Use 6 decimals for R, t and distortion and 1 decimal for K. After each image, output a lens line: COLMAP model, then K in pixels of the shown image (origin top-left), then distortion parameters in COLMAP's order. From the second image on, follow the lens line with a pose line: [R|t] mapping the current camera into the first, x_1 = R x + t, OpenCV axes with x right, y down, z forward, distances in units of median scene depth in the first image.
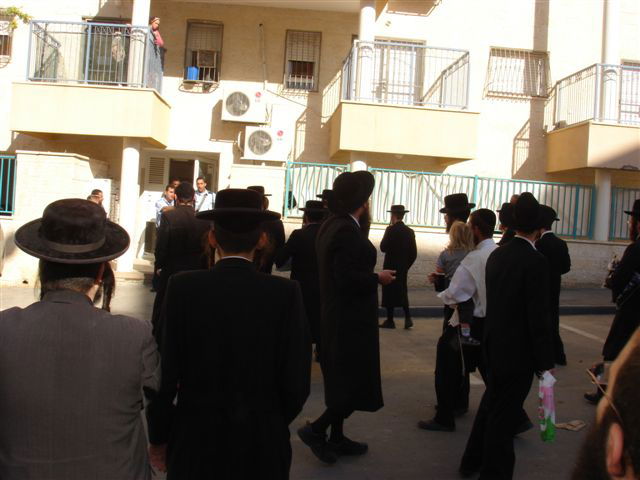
lens RADIAL K [[736.0, 0, 320.0], [0, 736.0, 240.0], [0, 0, 1]] dist [-0.150873, 0.099603]
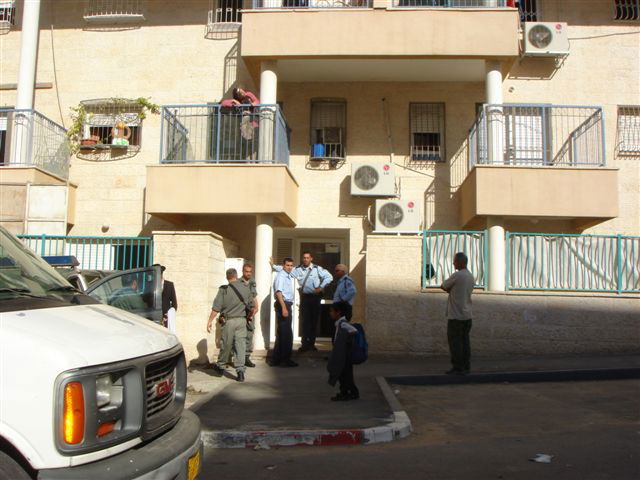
lens RADIAL K [[736.0, 0, 320.0], [0, 736.0, 240.0], [0, 0, 1]] dist [-0.150873, 0.099603]
pose [[0.989675, -0.055069, -0.132326, -0.046892], [0.036919, 0.990034, -0.135900, 0.030344], [0.138491, 0.129611, 0.981846, 0.022924]]
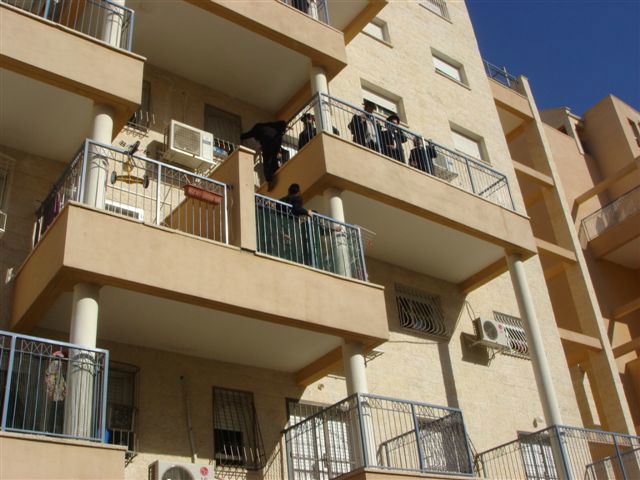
lens RADIAL K [[736.0, 0, 320.0], [0, 736.0, 240.0], [0, 0, 1]] dist [-0.150873, 0.099603]
pose [[0.832198, 0.157233, 0.531718, -0.387471], [0.164205, 0.846051, -0.507183, -0.020068], [-0.529606, 0.509388, 0.678264, 0.369787]]
